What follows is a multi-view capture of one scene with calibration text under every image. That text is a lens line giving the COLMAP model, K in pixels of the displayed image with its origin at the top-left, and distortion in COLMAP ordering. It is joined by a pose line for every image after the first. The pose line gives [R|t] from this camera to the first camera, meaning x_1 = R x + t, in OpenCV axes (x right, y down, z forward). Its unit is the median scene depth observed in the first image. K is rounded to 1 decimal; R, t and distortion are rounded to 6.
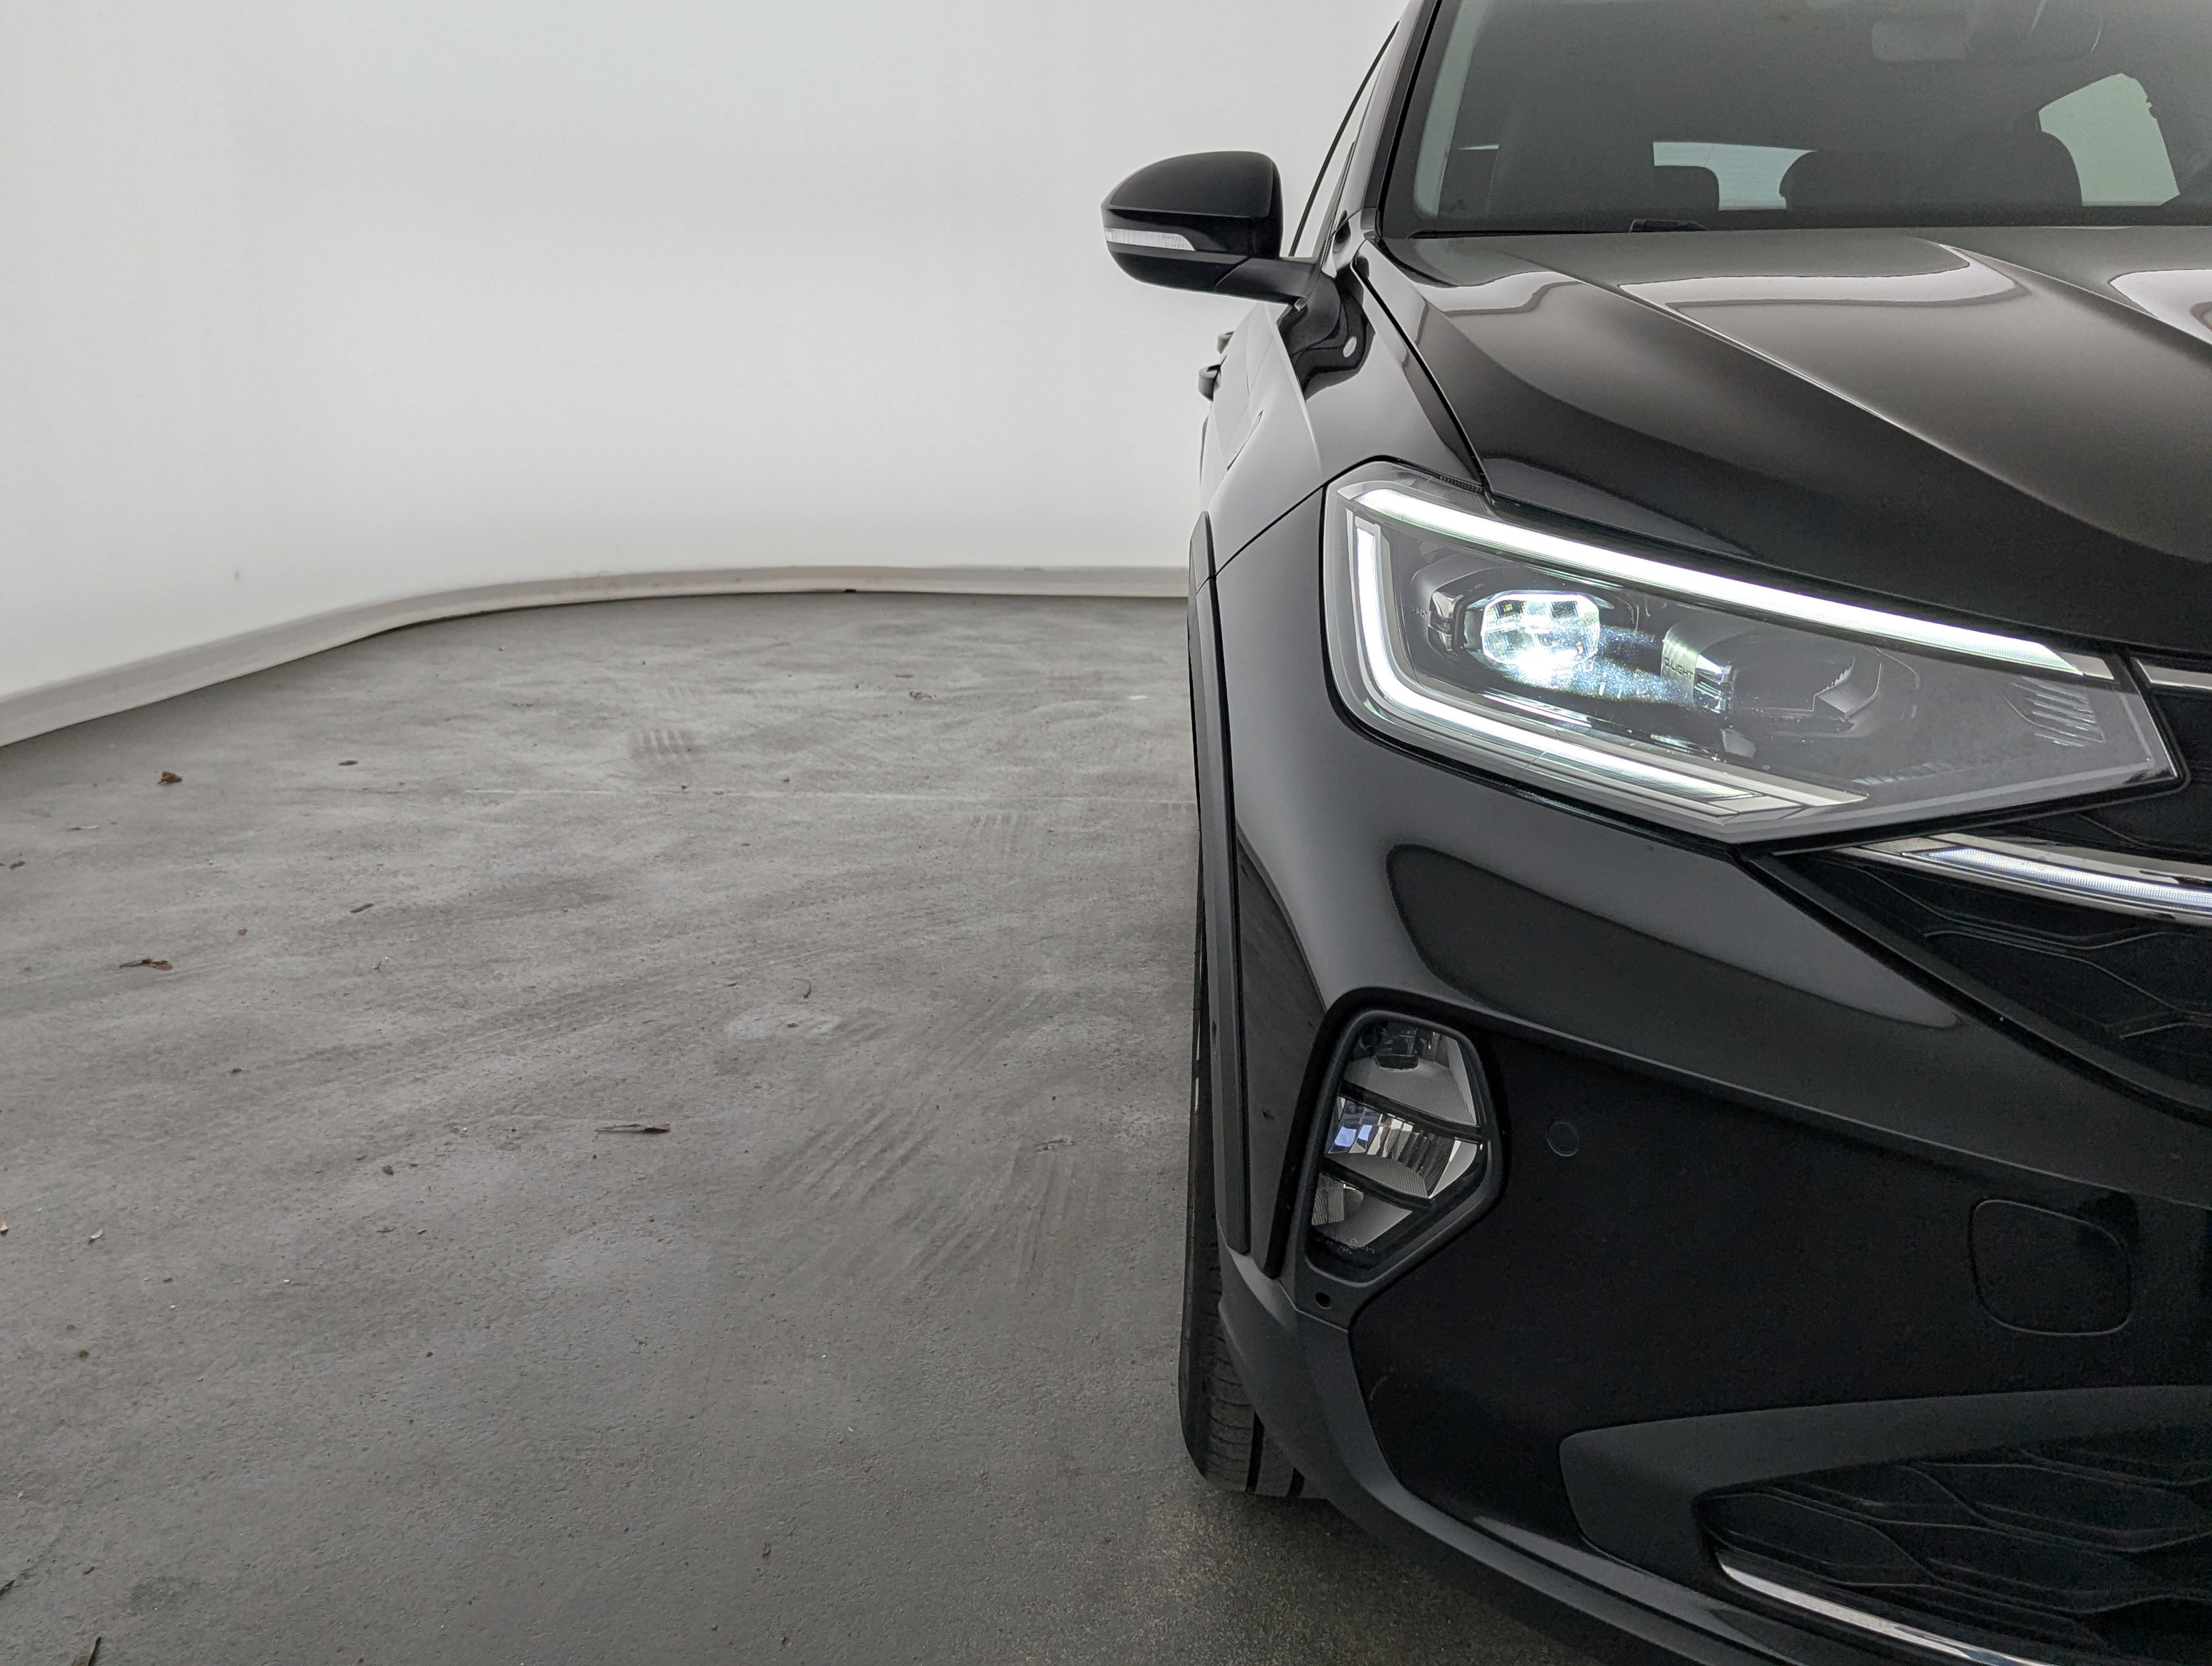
lens RADIAL K [[2086.6, 0, 1071.0], [0, 2086.6, 839.2], [0, 0, 1]] dist [0.067675, -0.089135]
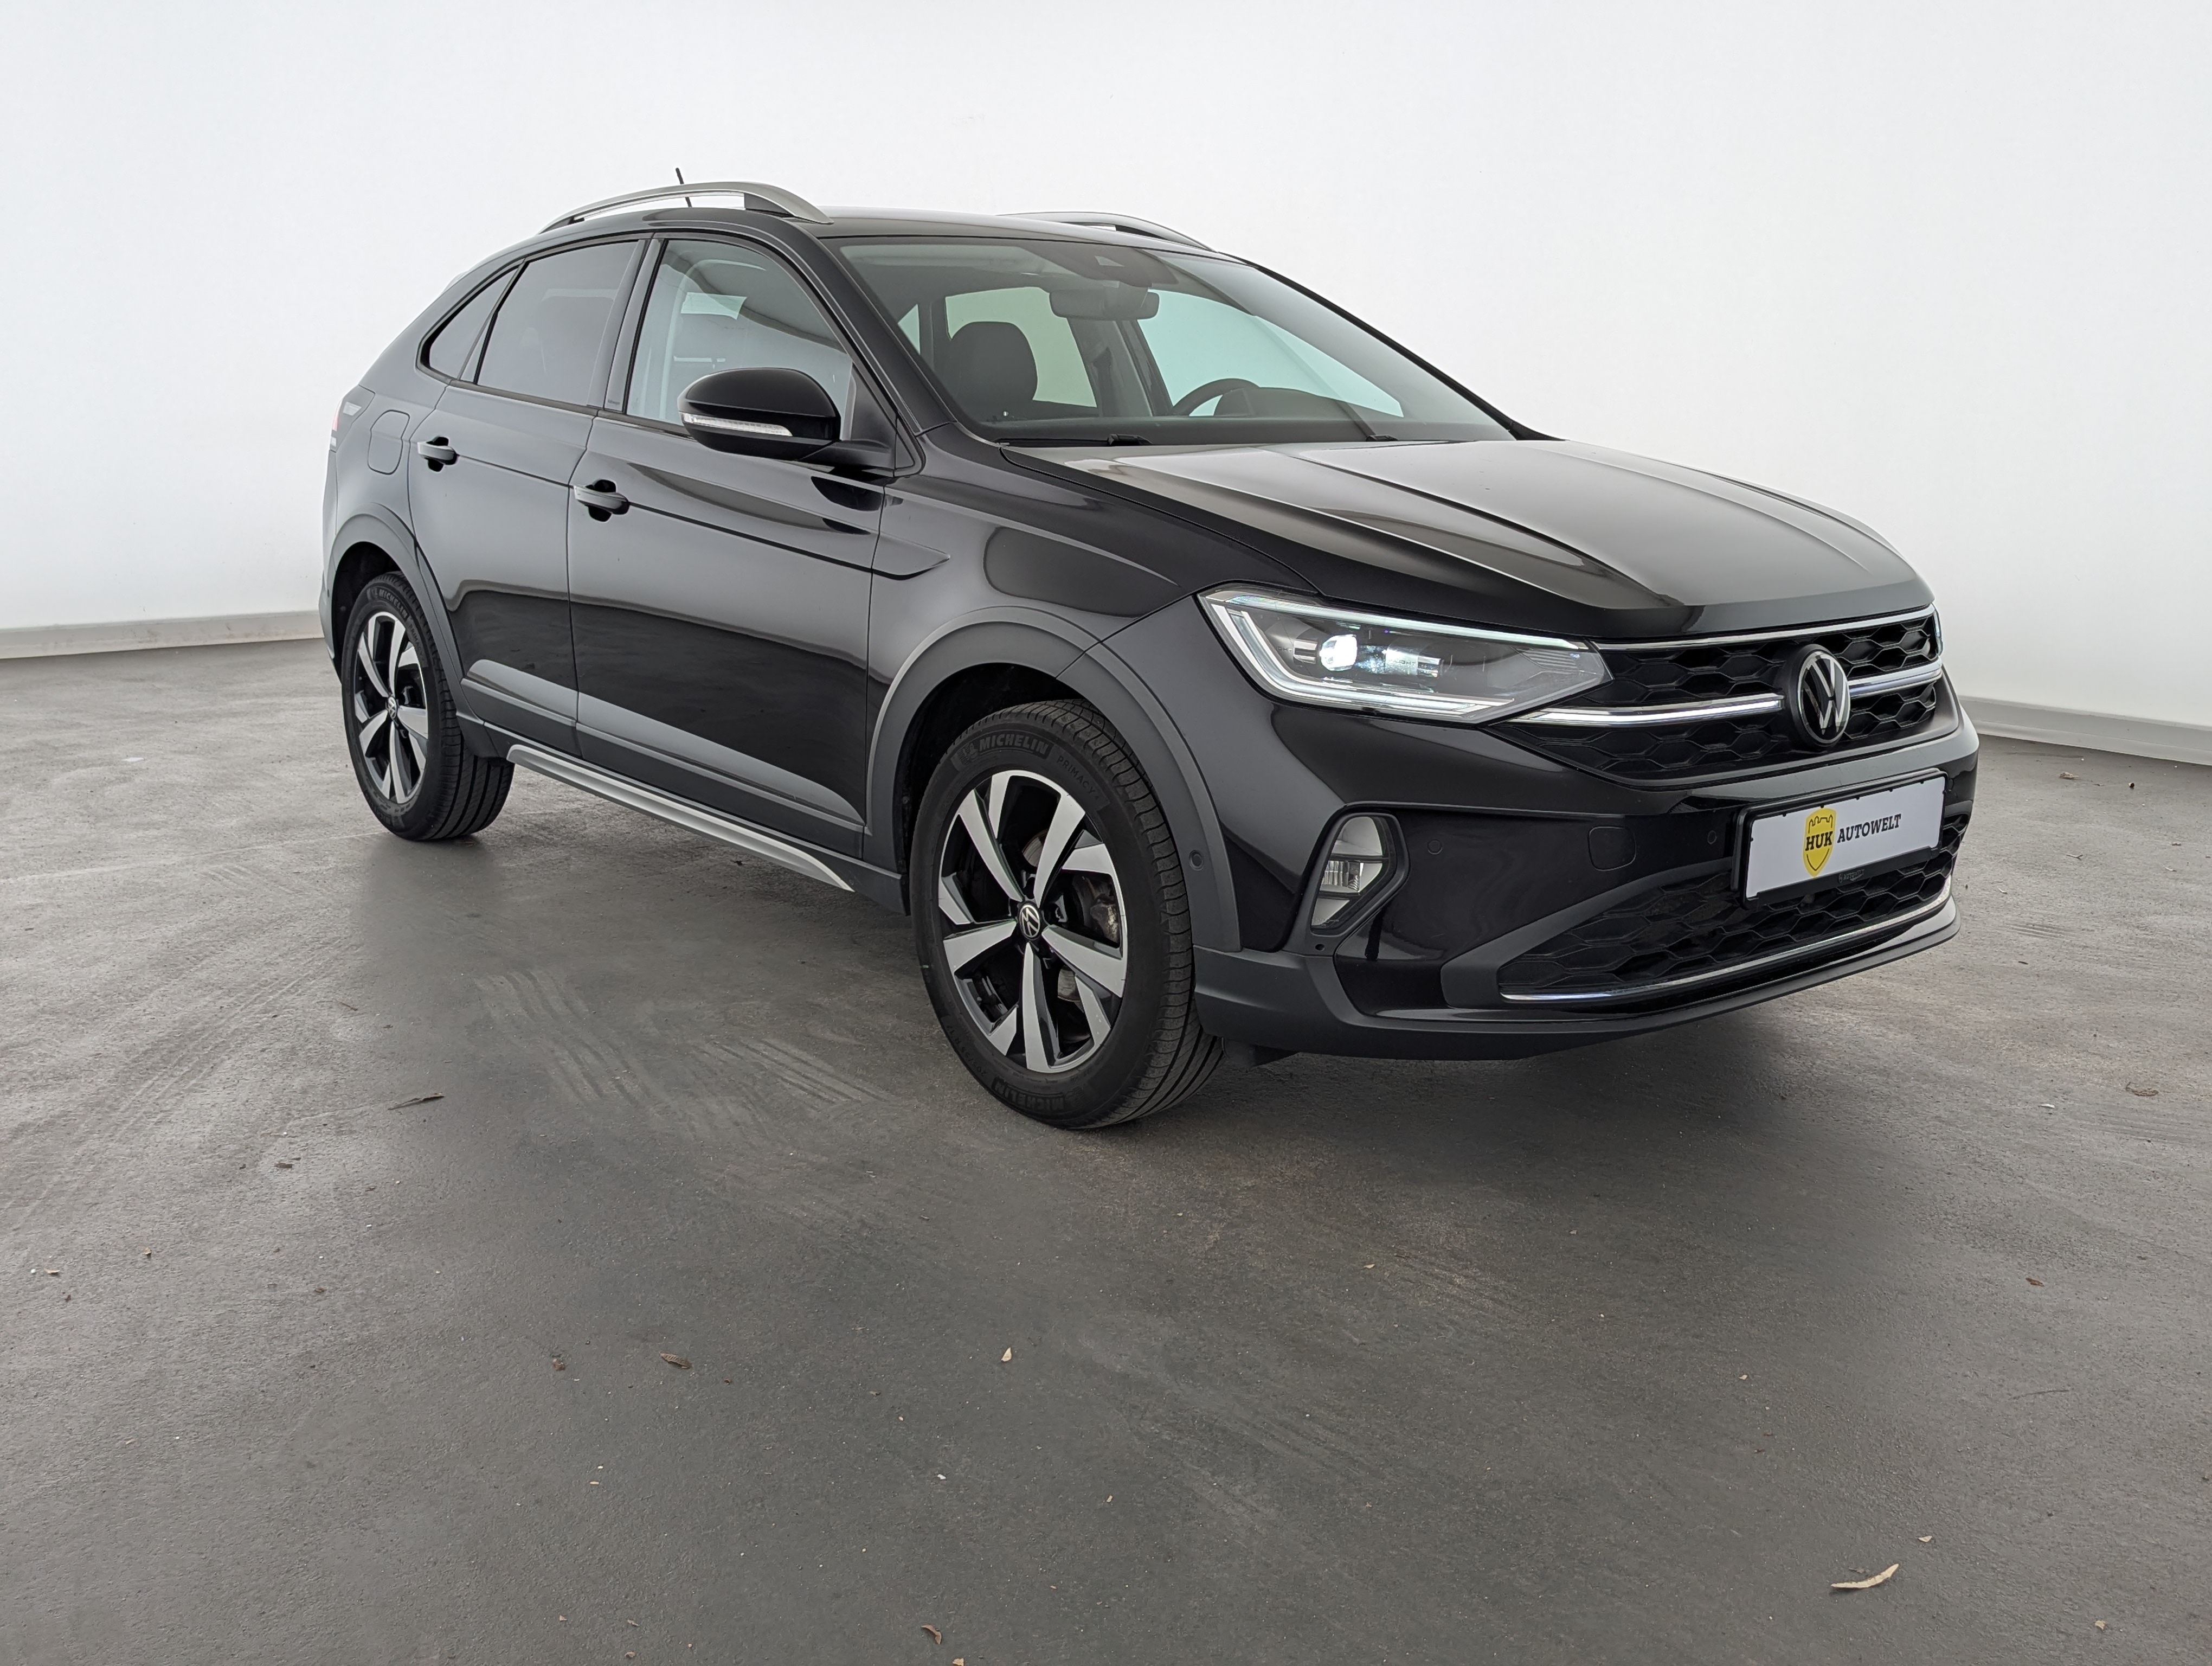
lens RADIAL K [[2086.6, 0, 1071.0], [0, 2086.6, 839.2], [0, 0, 1]] dist [0.067675, -0.089135]
pose [[0.740793, -0.148468, 0.655120, -0.554707], [0.150276, 0.987180, 0.053793, -0.022152], [-0.654708, 0.058599, 0.753607, -0.197920]]
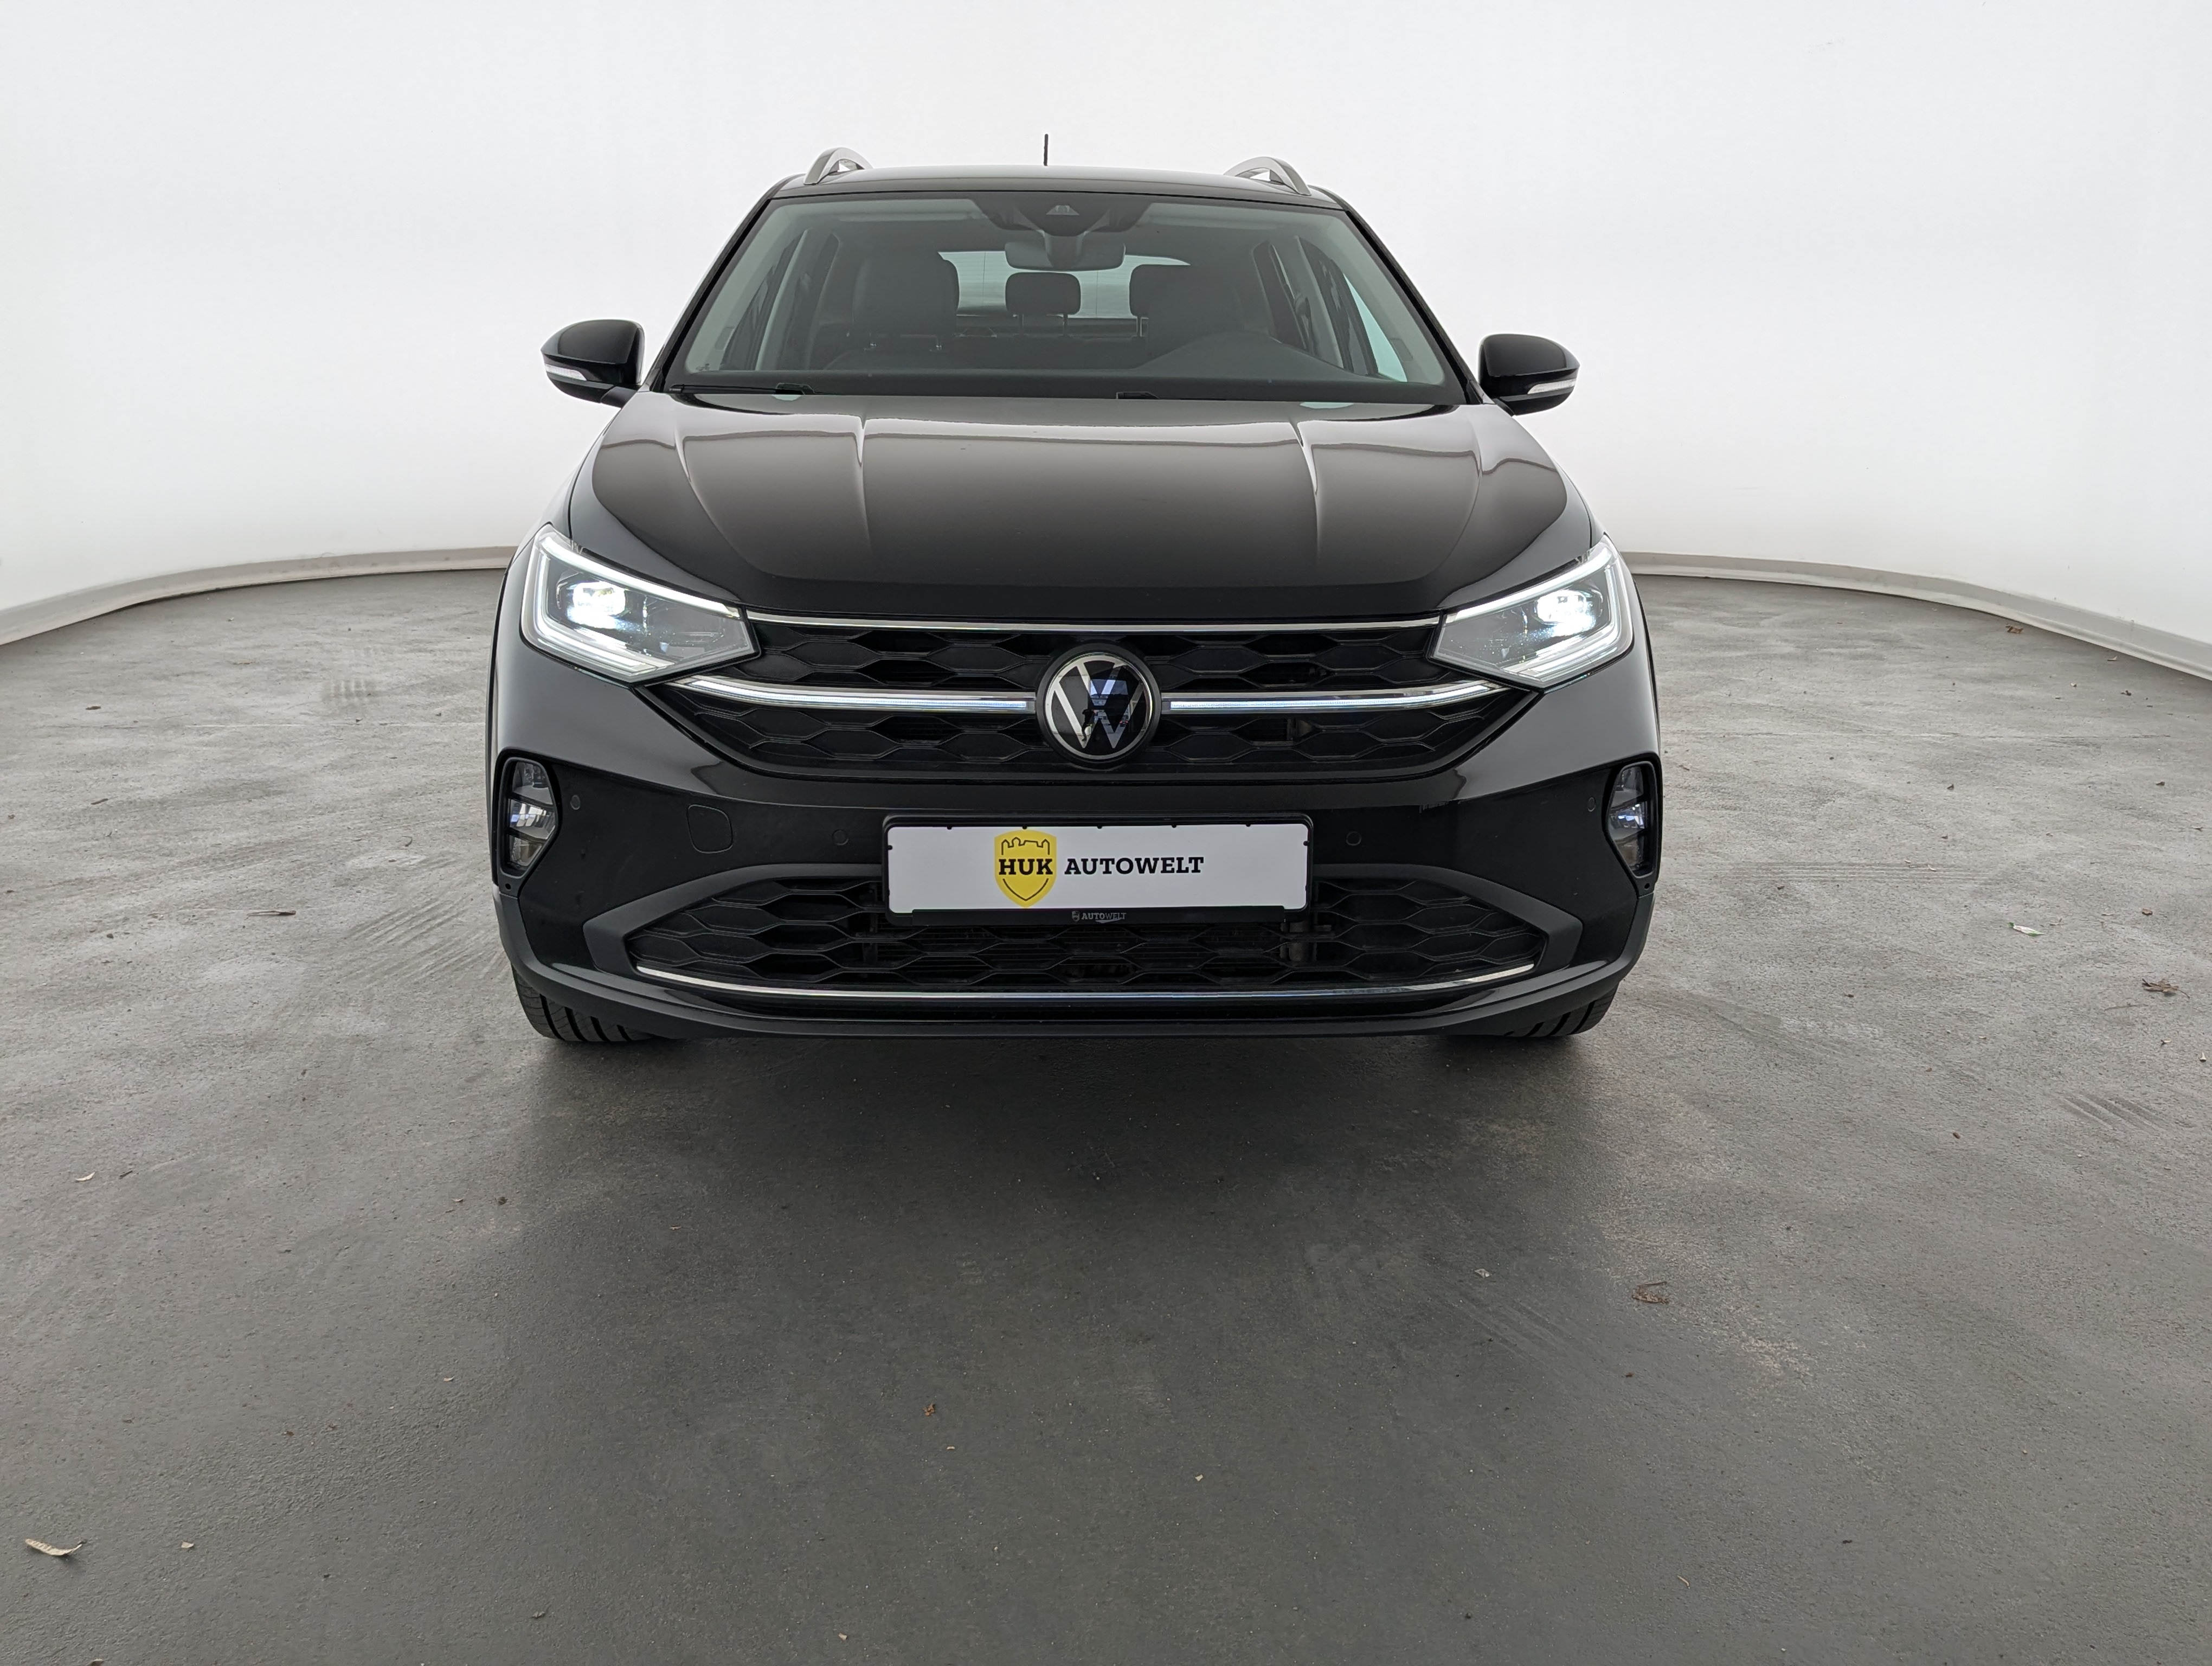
lens RADIAL K [[2032.3, 0, 1003.1], [0, 2032.3, 767.0], [0, 0, 1]] dist [0.077303, 0.009372]
pose [[0.996917, -0.019559, 0.075989, 0.176711], [0.020765, 0.999670, -0.015112, 0.046552], [-0.075668, 0.016643, 0.996994, -0.465945]]
